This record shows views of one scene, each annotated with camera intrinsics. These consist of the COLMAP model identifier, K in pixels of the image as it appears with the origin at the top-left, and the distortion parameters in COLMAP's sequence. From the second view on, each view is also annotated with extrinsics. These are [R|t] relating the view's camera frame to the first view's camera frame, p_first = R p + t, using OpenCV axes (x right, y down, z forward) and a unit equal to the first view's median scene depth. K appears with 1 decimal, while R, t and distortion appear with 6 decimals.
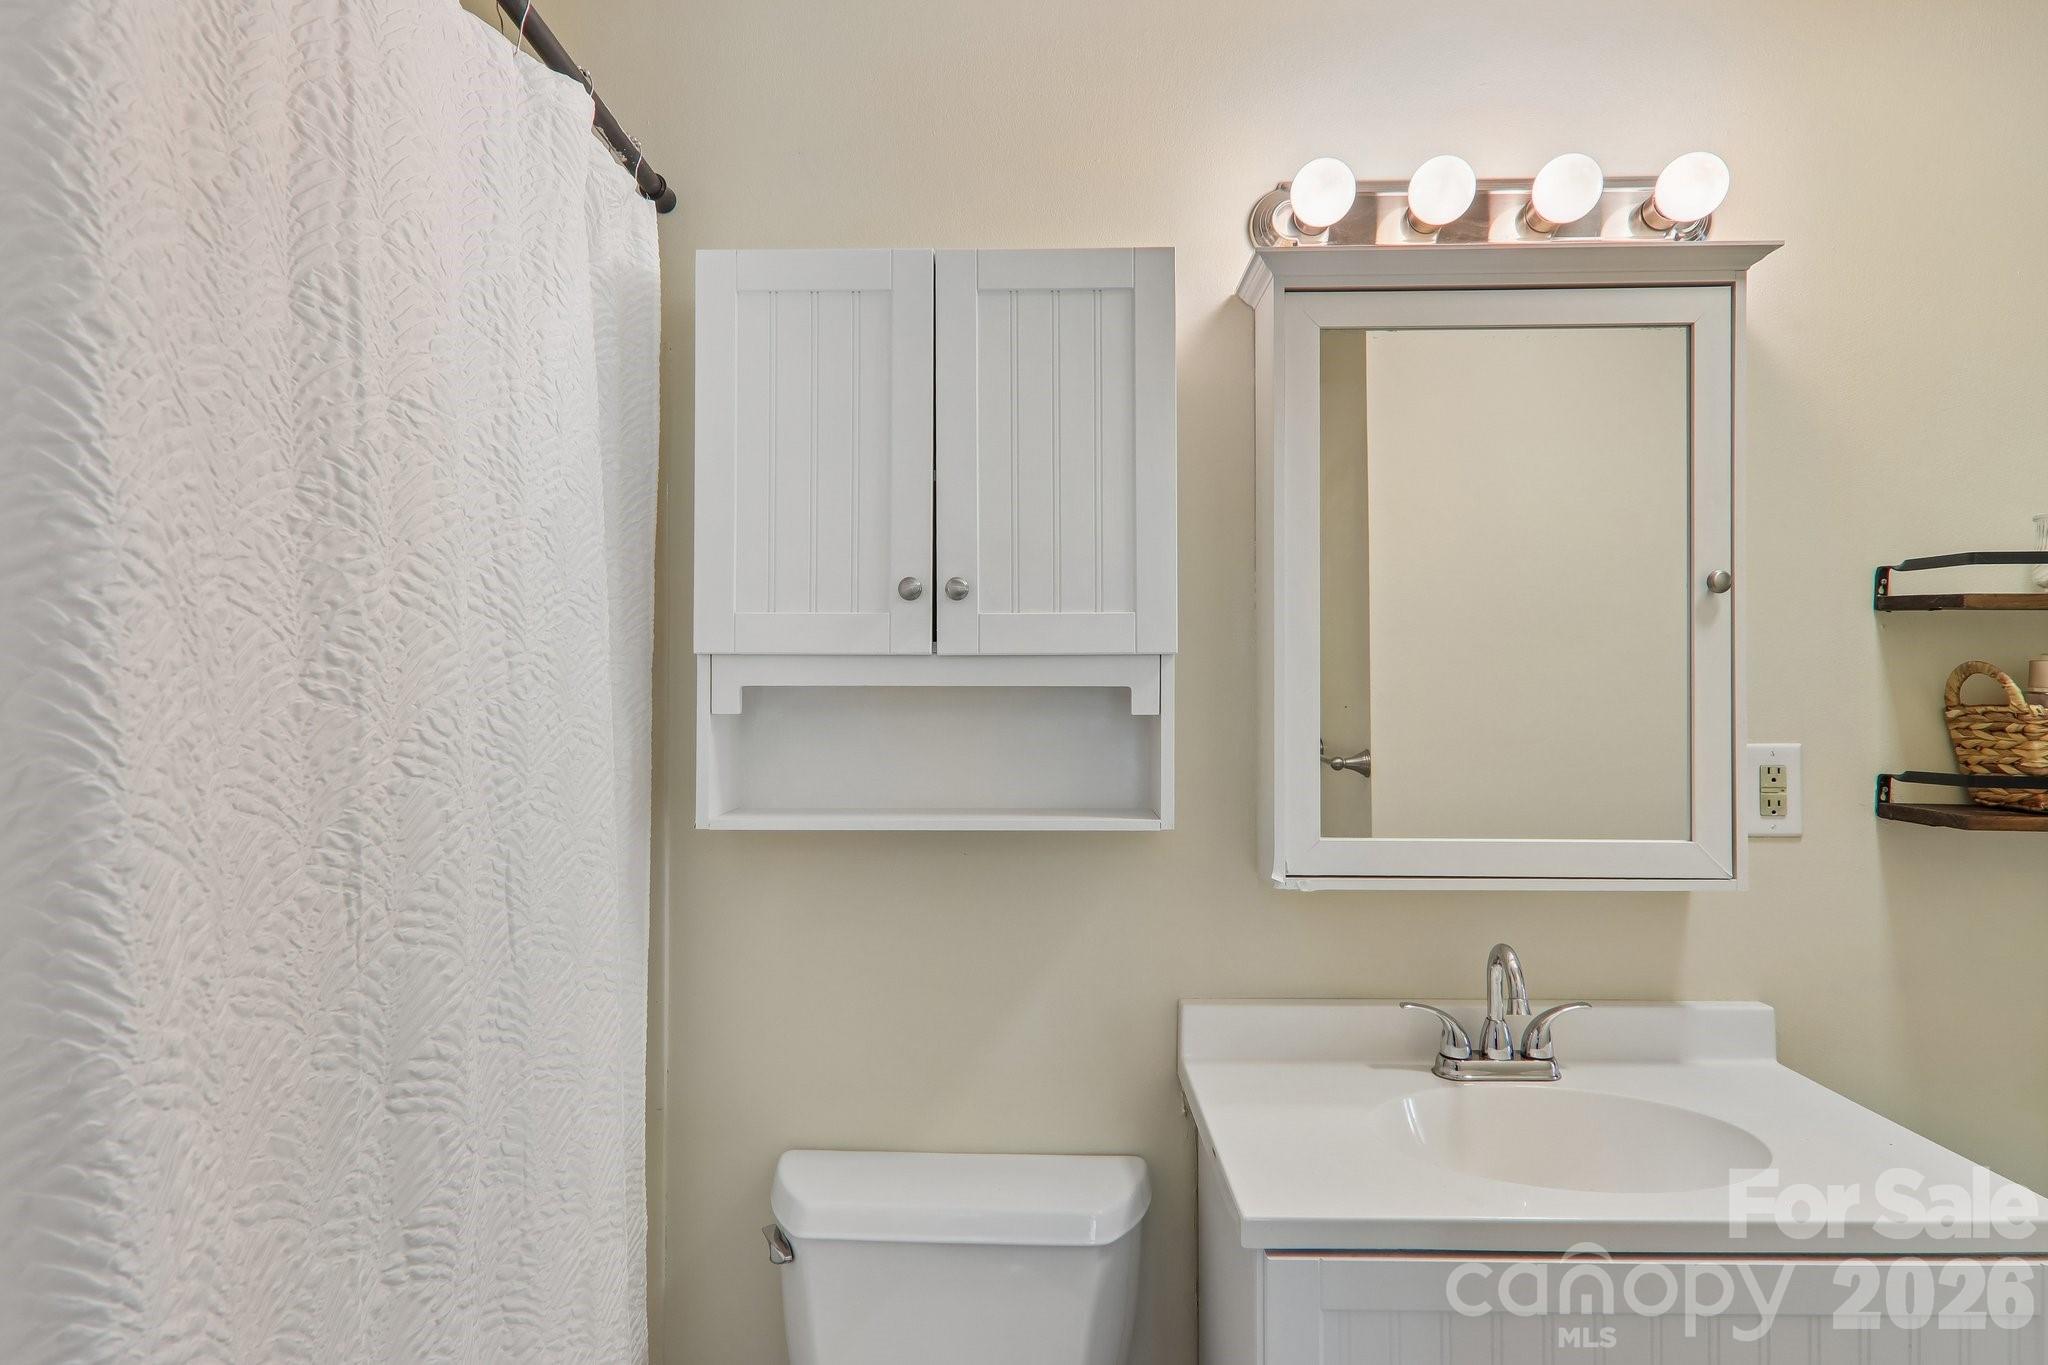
lens RADIAL K [[1128.3, 0, 1022.2], [0, 1128.3, 715.1], [0, 0, 1]] dist [0.028203, -0.023256]
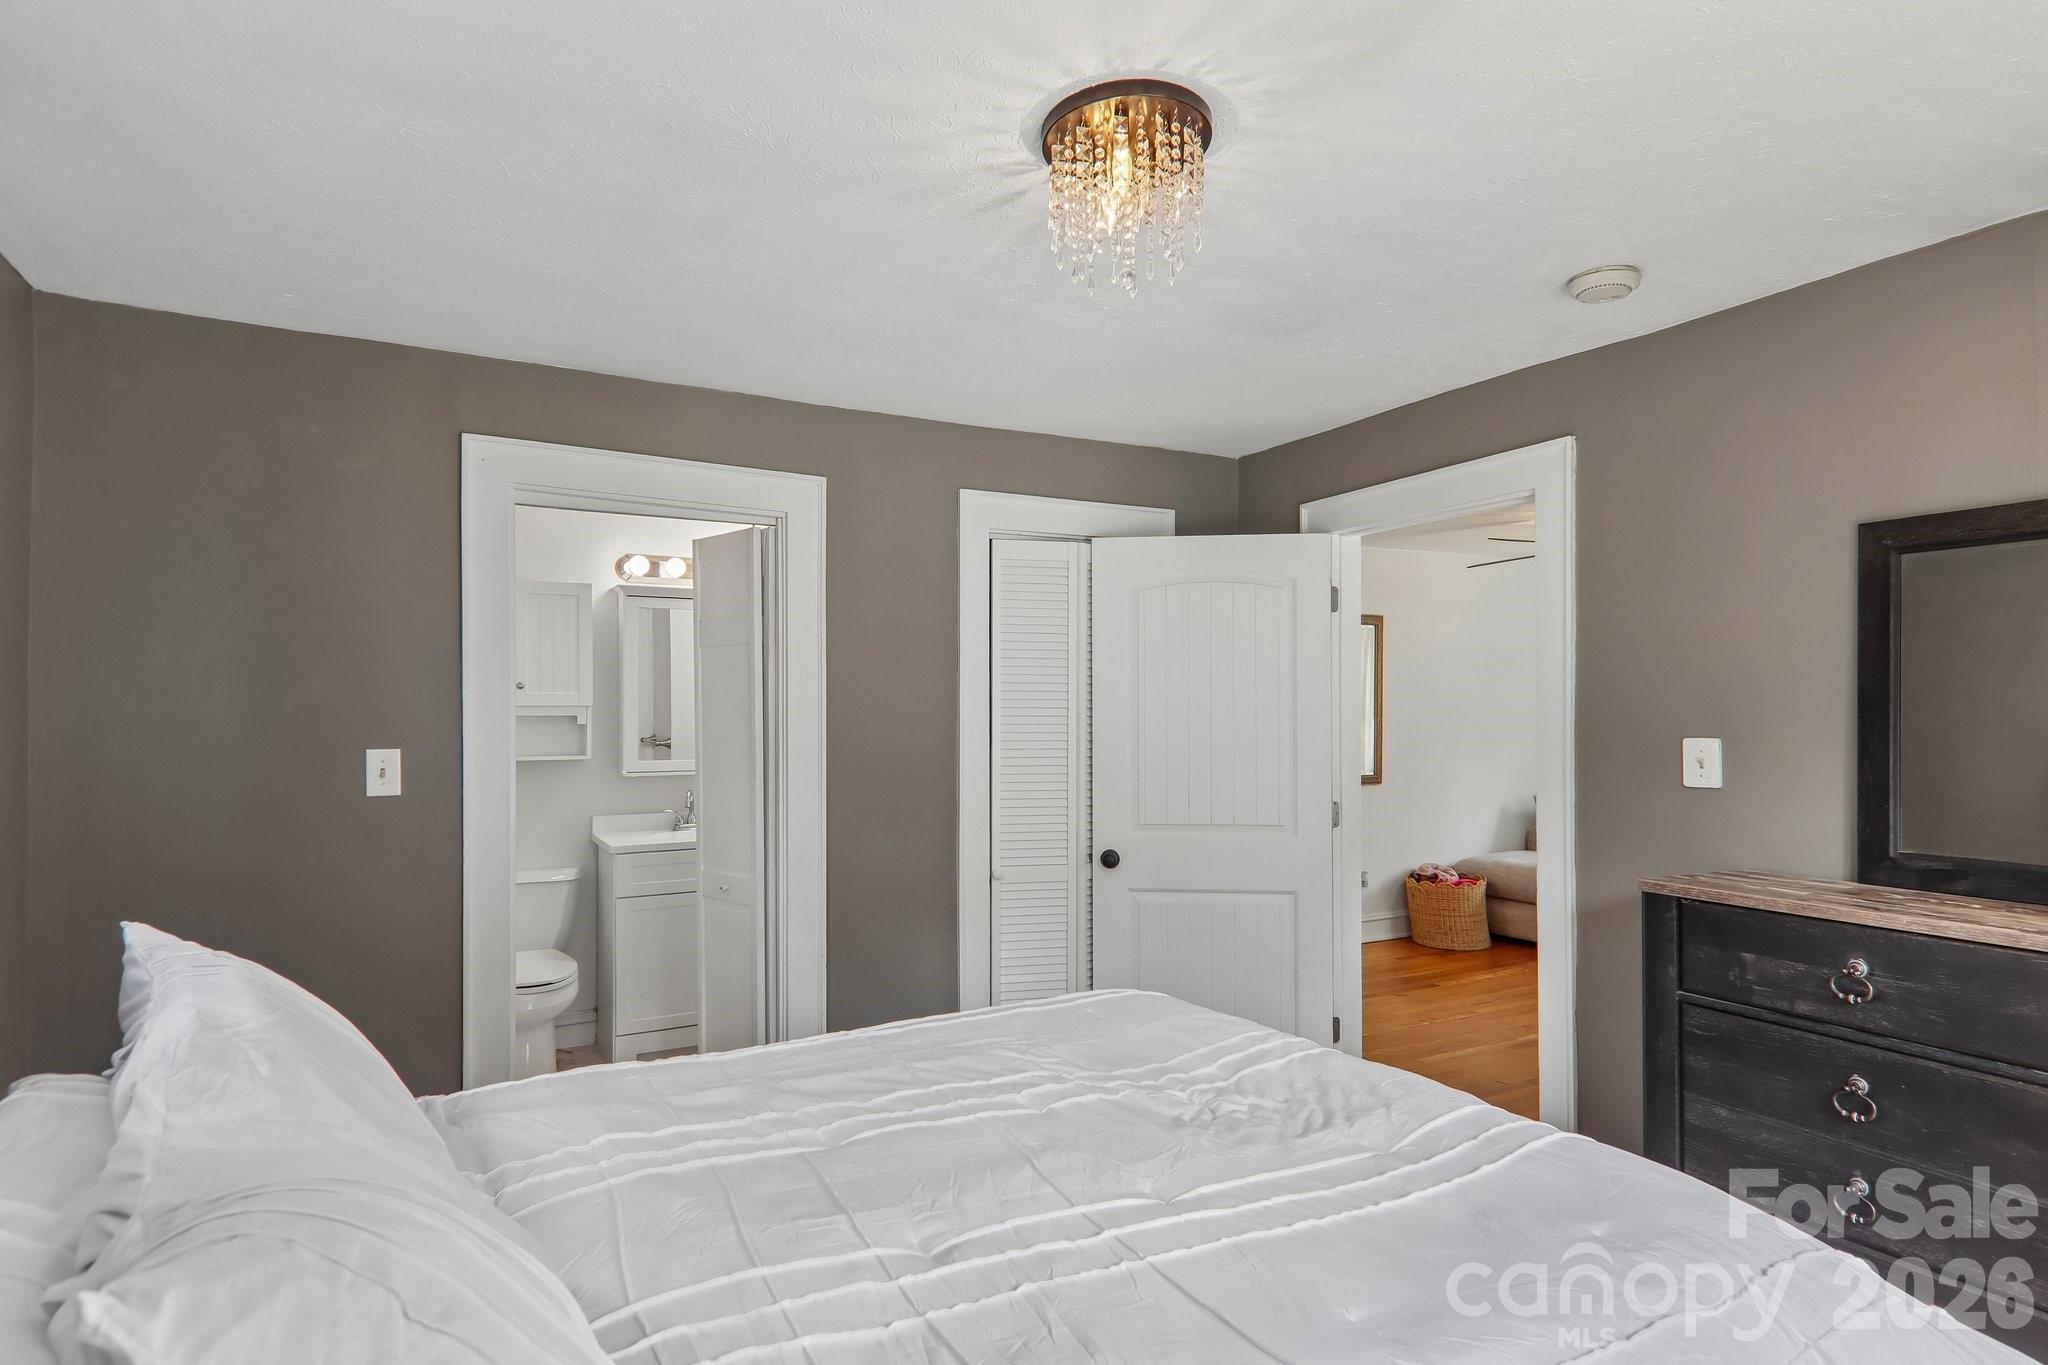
lens RADIAL K [[1128.3, 0, 1022.2], [0, 1128.3, 715.1], [0, 0, 1]] dist [0.028203, -0.023256]
pose [[0.875019, 0.004541, 0.484067, -0.360415], [0.000454, 0.999948, -0.010202, 0.007697], [-0.484089, 0.009146, 0.874971, -2.469551]]
